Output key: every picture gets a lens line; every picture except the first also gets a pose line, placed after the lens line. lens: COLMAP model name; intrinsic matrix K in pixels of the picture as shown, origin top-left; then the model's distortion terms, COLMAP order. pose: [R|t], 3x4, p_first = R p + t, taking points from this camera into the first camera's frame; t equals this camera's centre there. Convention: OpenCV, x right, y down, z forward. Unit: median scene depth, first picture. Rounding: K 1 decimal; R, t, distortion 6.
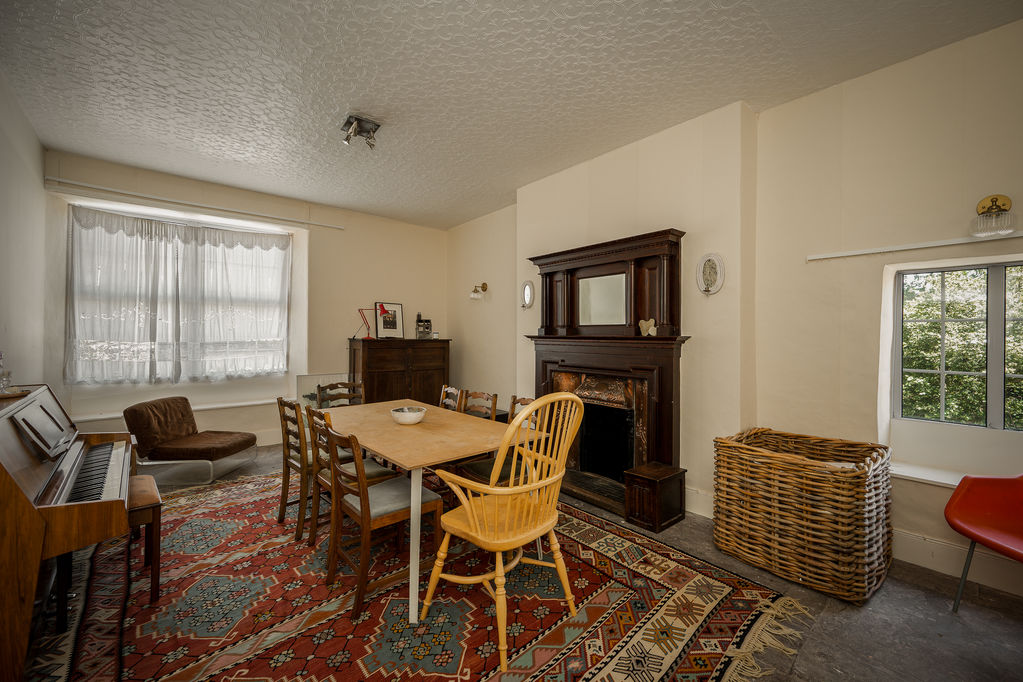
lens RADIAL K [[414.0, 0, 511.5], [0, 414.0, 341.0], [0, 0, 1]] dist [0.000420, 0.000002]
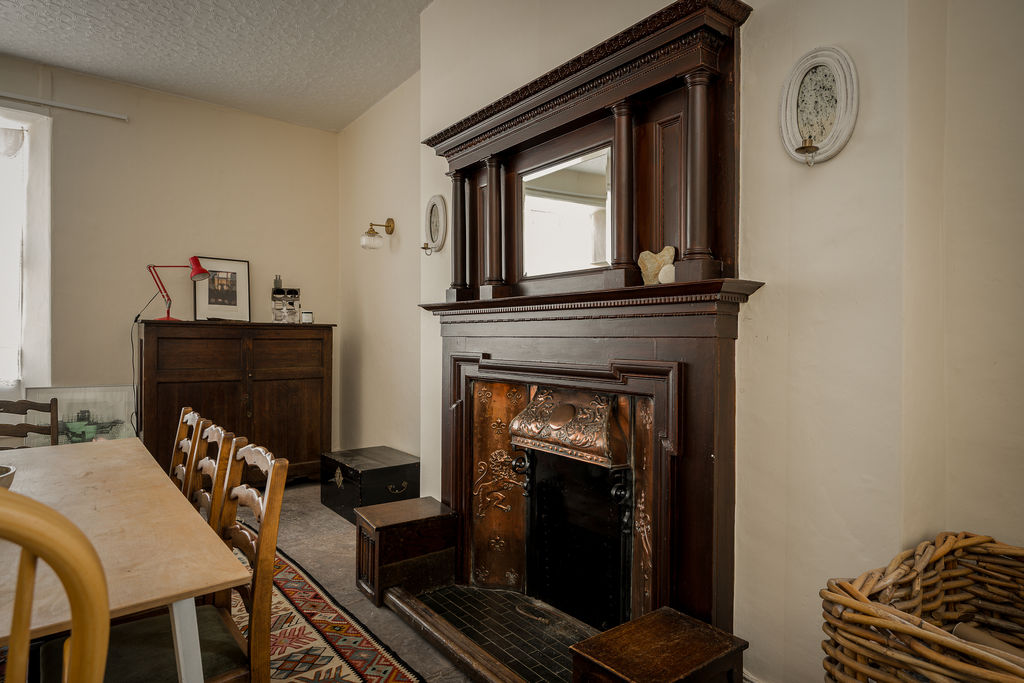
lens RADIAL K [[563.5, 0, 511.8], [0, 563.5, 356.2], [0, 0, 1]] dist [-0.016600, -0.000062]
pose [[0.998058, 0.001942, -0.062267, 0.184337], [-0.001149, 0.999918, 0.012757, 0.039146], [0.062287, -0.012661, 0.997978, 0.370918]]
